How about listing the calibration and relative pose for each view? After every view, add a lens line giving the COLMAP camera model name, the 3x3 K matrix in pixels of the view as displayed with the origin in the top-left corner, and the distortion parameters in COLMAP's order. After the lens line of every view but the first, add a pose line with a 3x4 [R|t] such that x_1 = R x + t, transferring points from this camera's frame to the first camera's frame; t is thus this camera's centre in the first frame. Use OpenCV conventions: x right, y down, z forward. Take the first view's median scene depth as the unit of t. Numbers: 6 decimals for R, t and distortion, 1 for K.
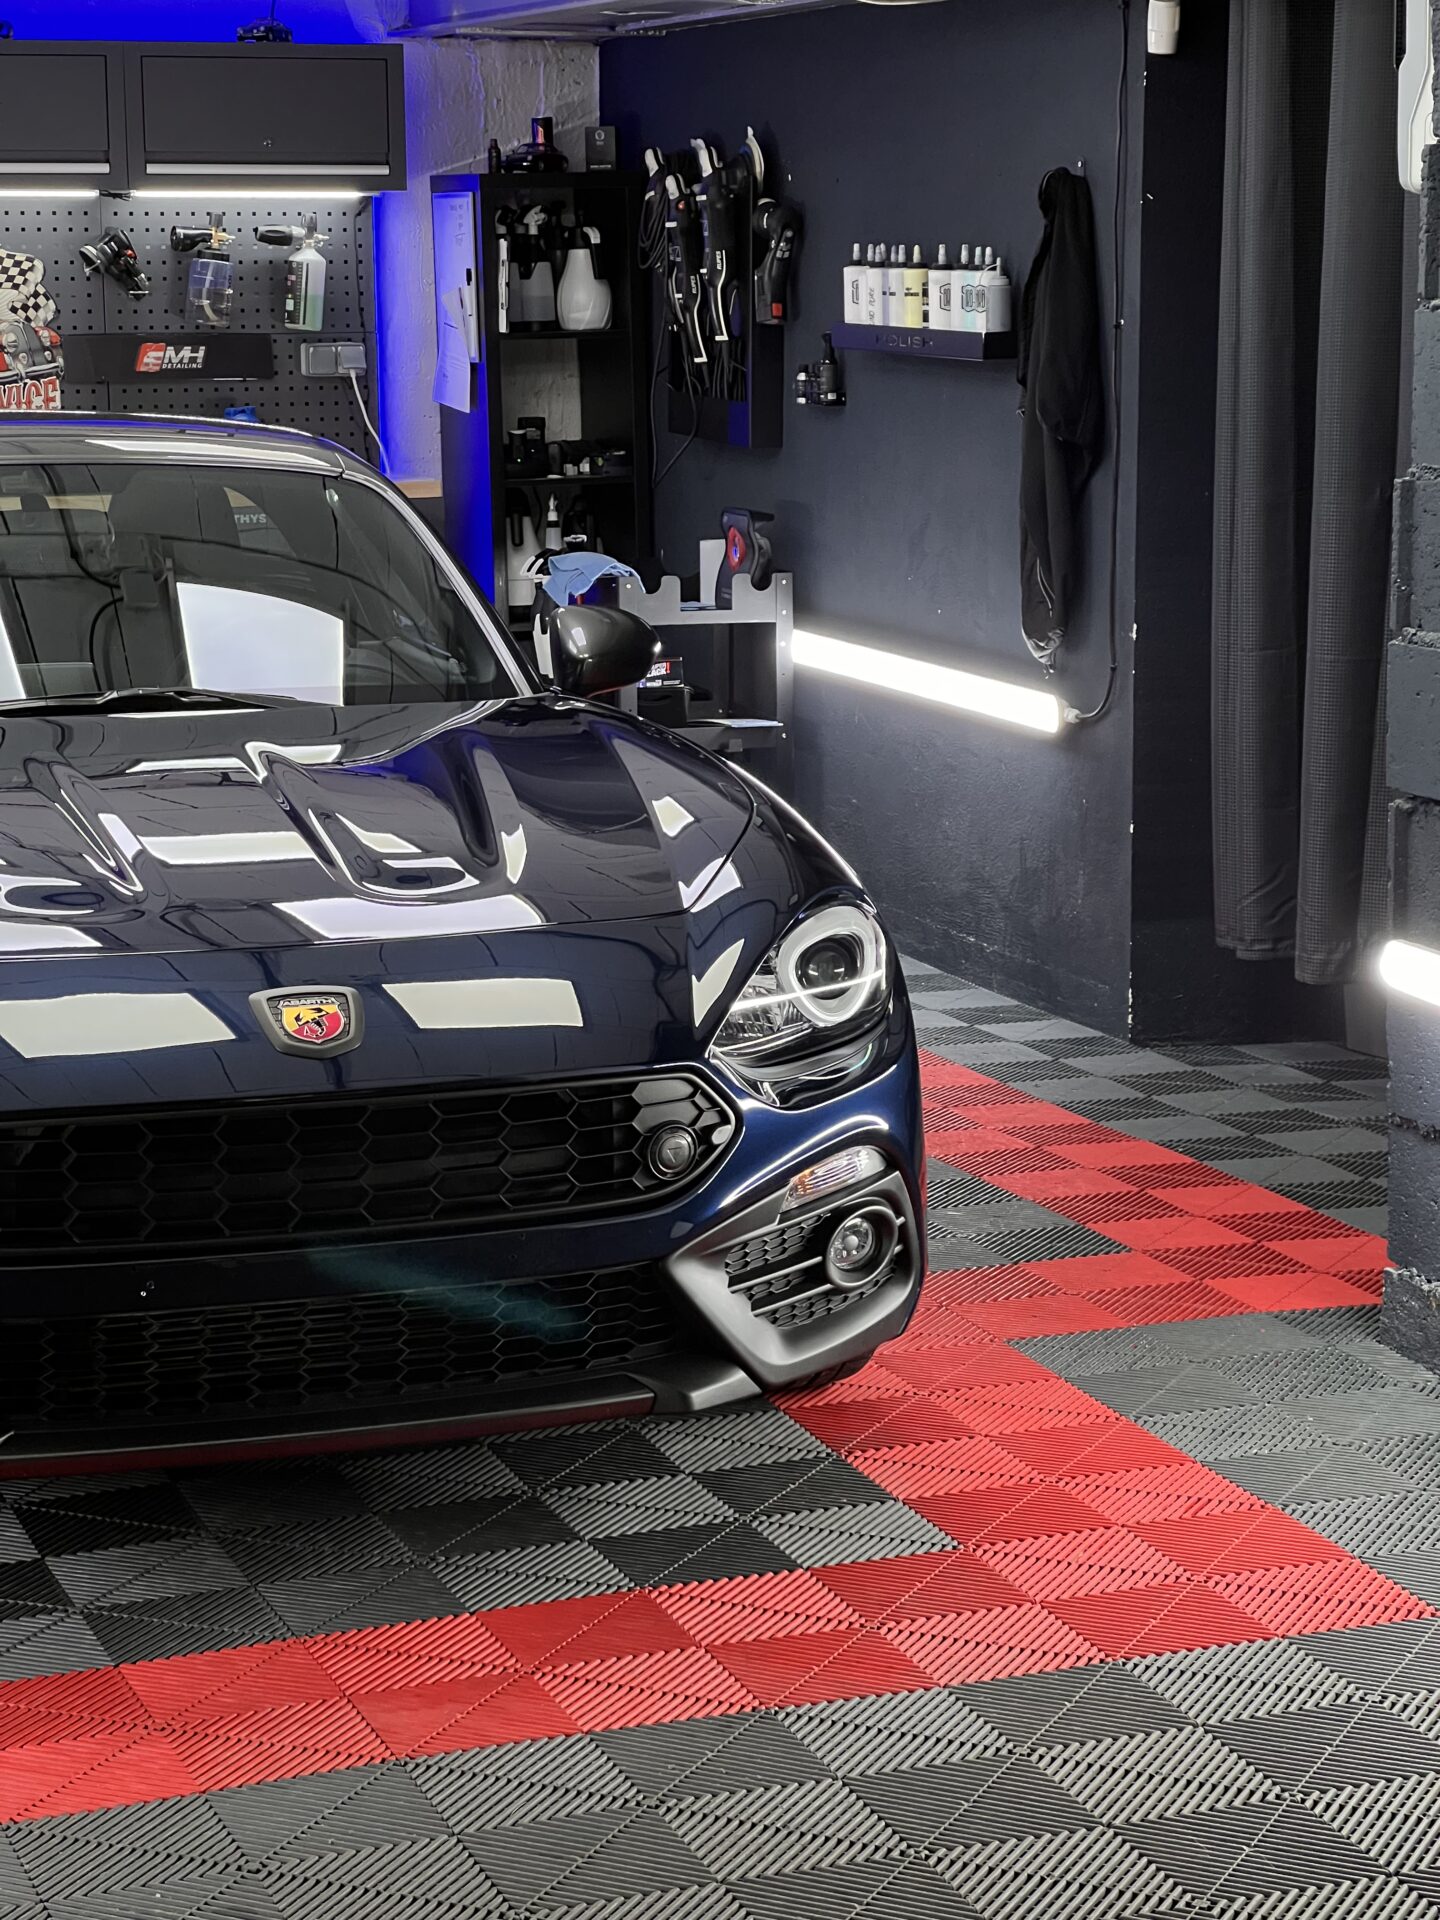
lens RADIAL K [[4240.9, 0, 720.0], [0, 4240.9, 960.0], [0, 0, 1]] dist [-0.002076, 2.904579]
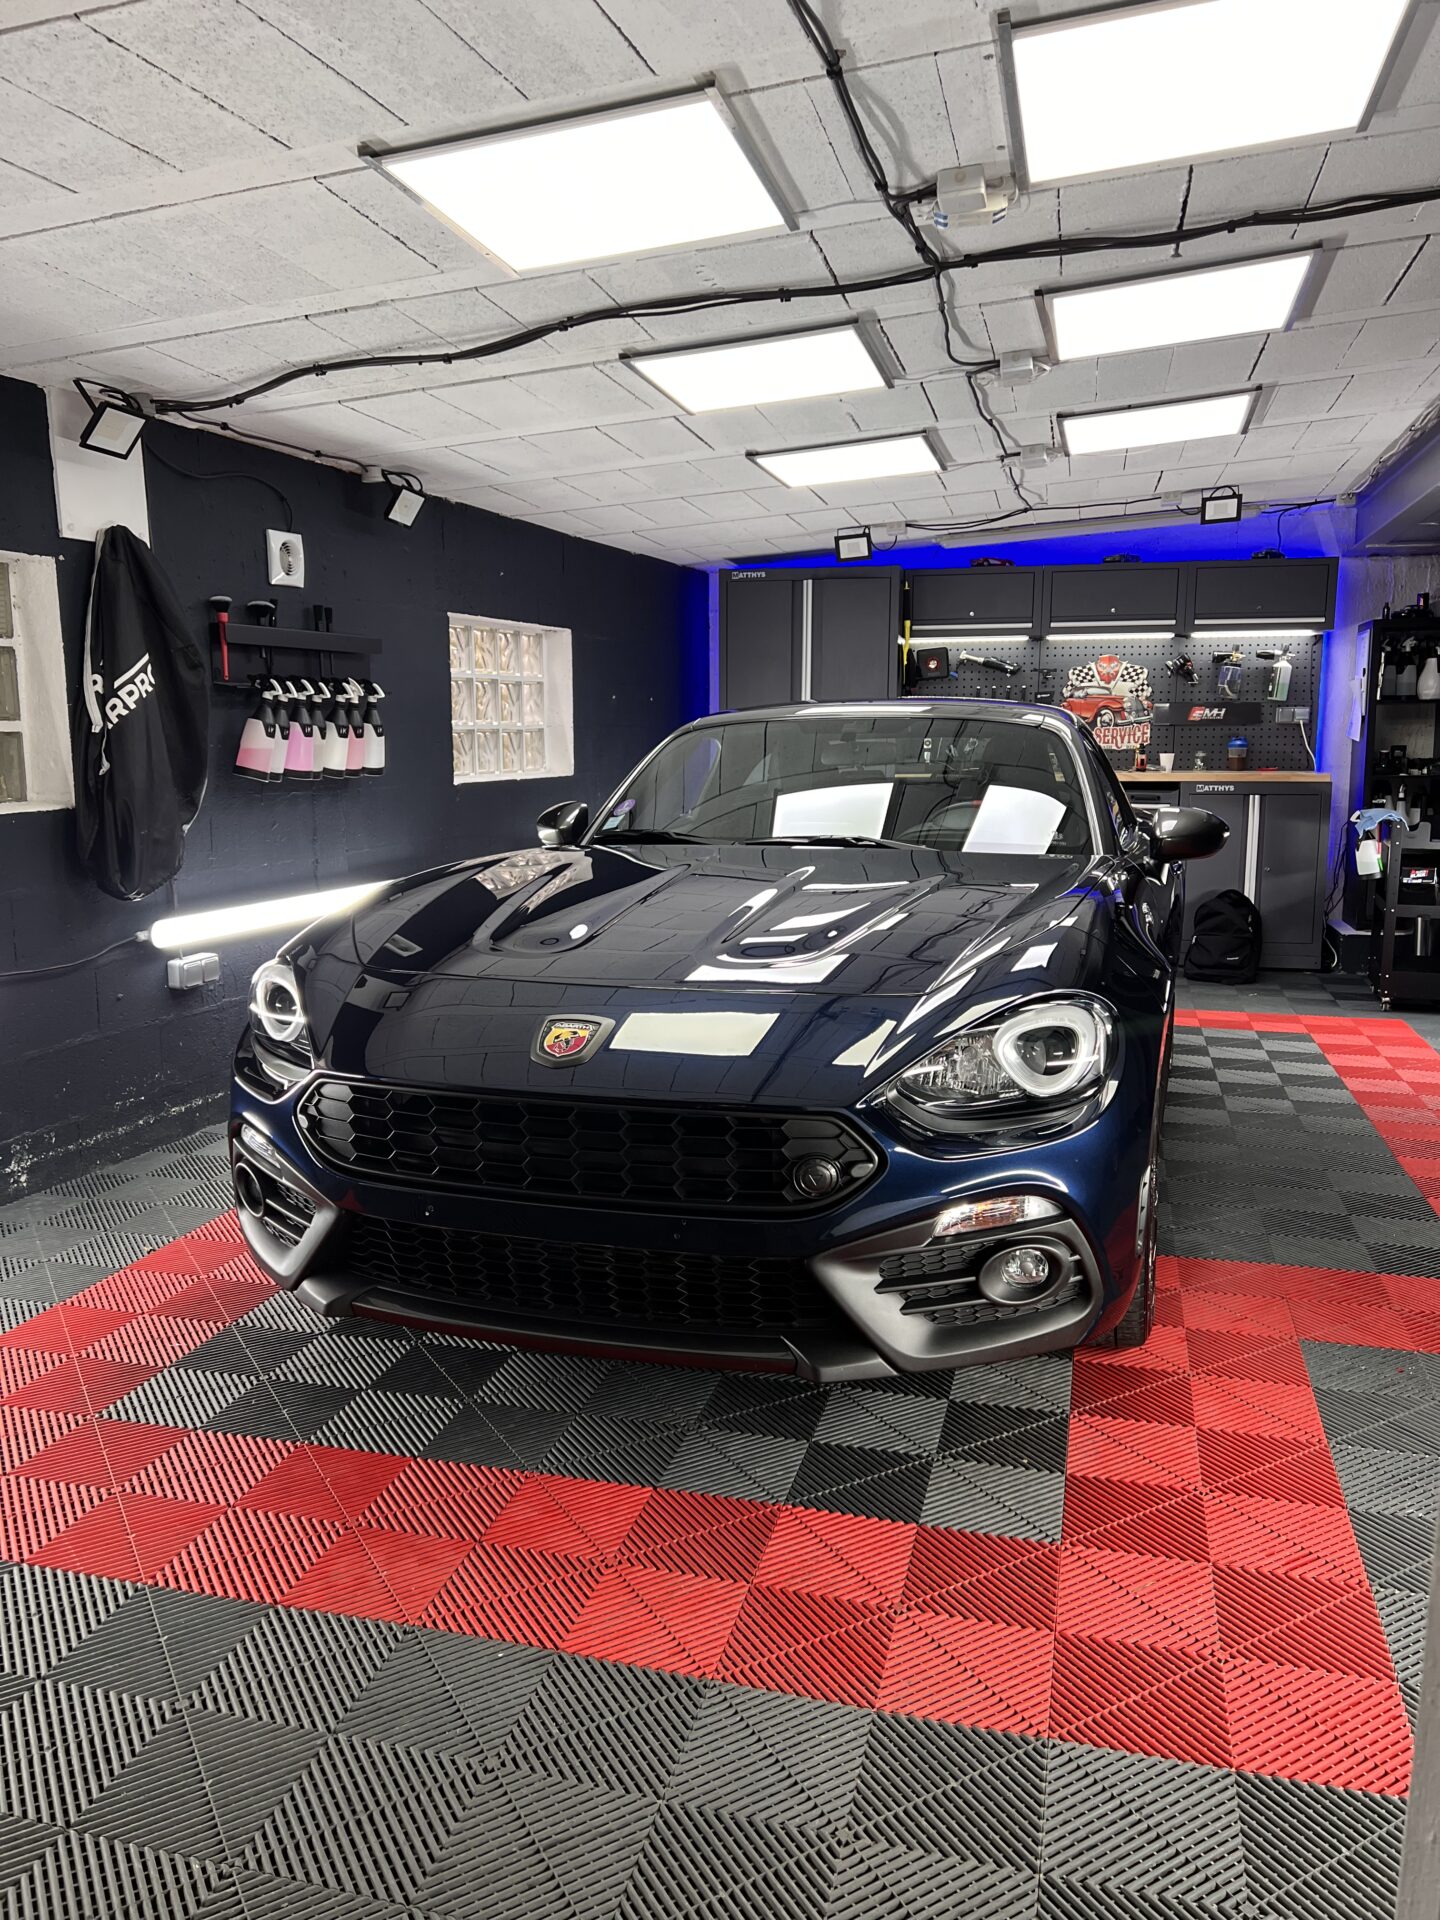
lens RADIAL K [[1430.8, 0, 717.1], [0, 1430.8, 964.4], [0, 0, 1]] dist [0.047282, -0.084943]
pose [[0.812837, 0.099670, -0.573901, 0.125468], [-0.103960, 0.994256, 0.025431, -0.015951], [0.573140, 0.038992, 0.818530, 0.386552]]
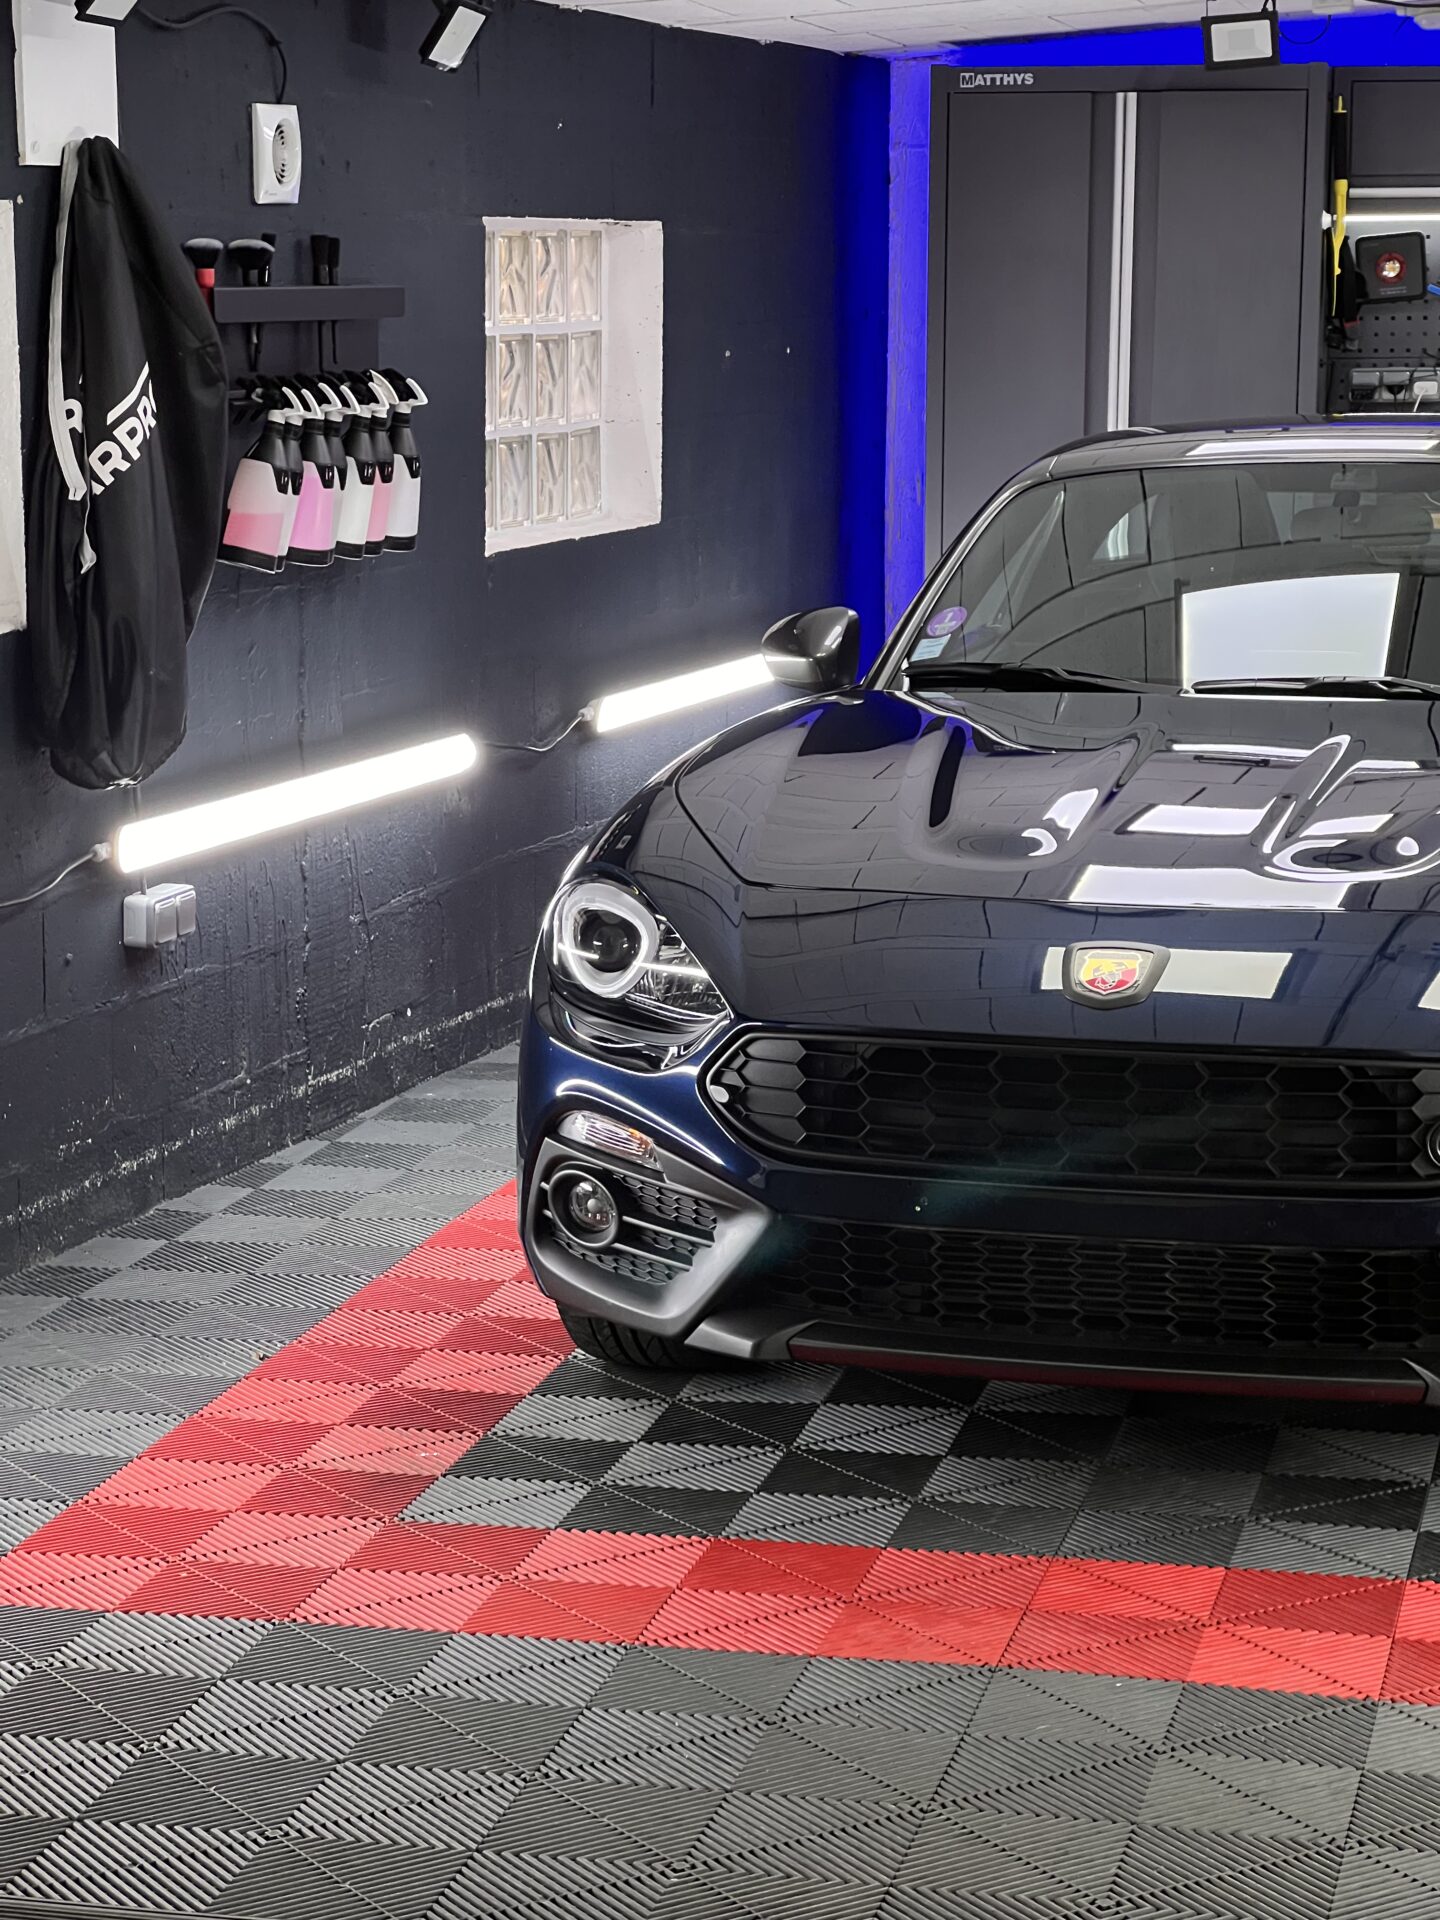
lens RADIAL K [[4240.9, 0, 720.0], [0, 4240.9, 960.0], [0, 0, 1]] dist [-0.002076, 2.904579]
pose [[0.832969, 0.096175, -0.544898, 0.235324], [-0.102710, 0.994539, 0.018528, 0.001141], [0.543704, 0.040533, 0.838298, 0.043093]]
